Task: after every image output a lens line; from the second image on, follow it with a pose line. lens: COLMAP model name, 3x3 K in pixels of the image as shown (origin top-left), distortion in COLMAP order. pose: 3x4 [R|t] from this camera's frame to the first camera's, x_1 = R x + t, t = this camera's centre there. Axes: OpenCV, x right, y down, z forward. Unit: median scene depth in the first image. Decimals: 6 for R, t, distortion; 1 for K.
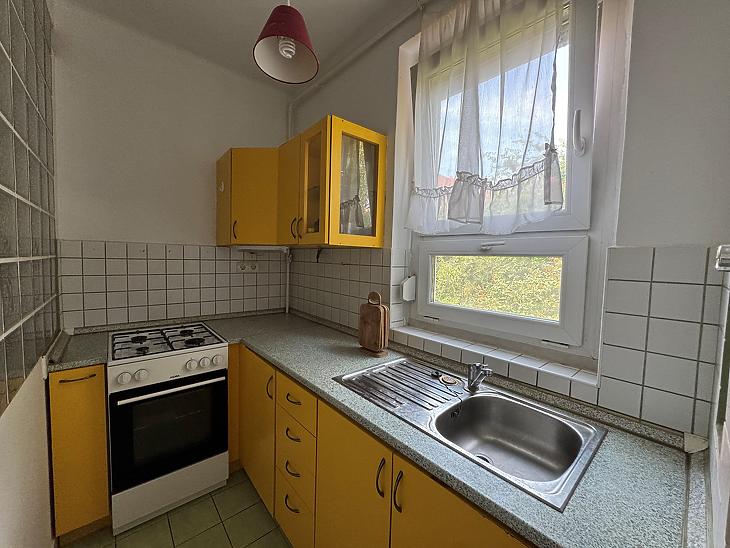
lens RADIAL K [[292.9, 0, 362.4], [0, 292.9, 274.1], [0, 0, 1]] dist [-0.002790, 0.000787]
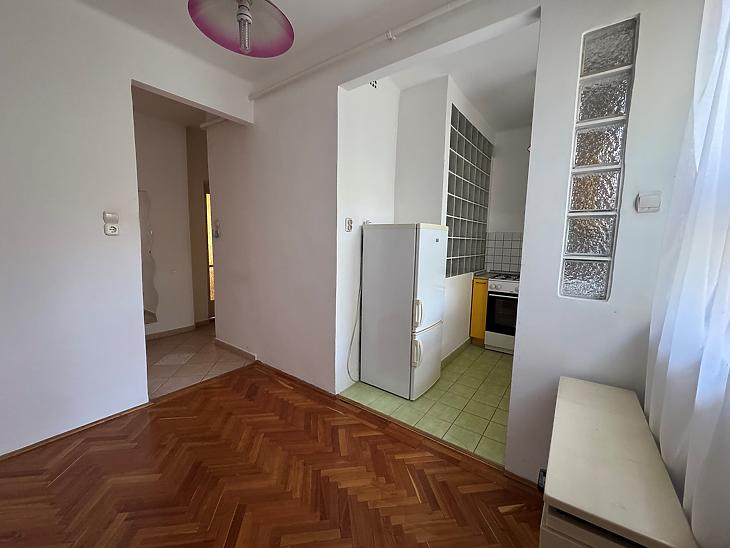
lens RADIAL K [[292.9, 0, 368.6], [0, 292.9, 274.4], [0, 0, 1]] dist [-0.002790, 0.000787]
pose [[0.217660, 0.089212, -0.971939, 1.174923], [-0.069600, 0.994698, 0.075715, 0.114348], [0.973540, 0.051167, 0.222715, -0.516501]]
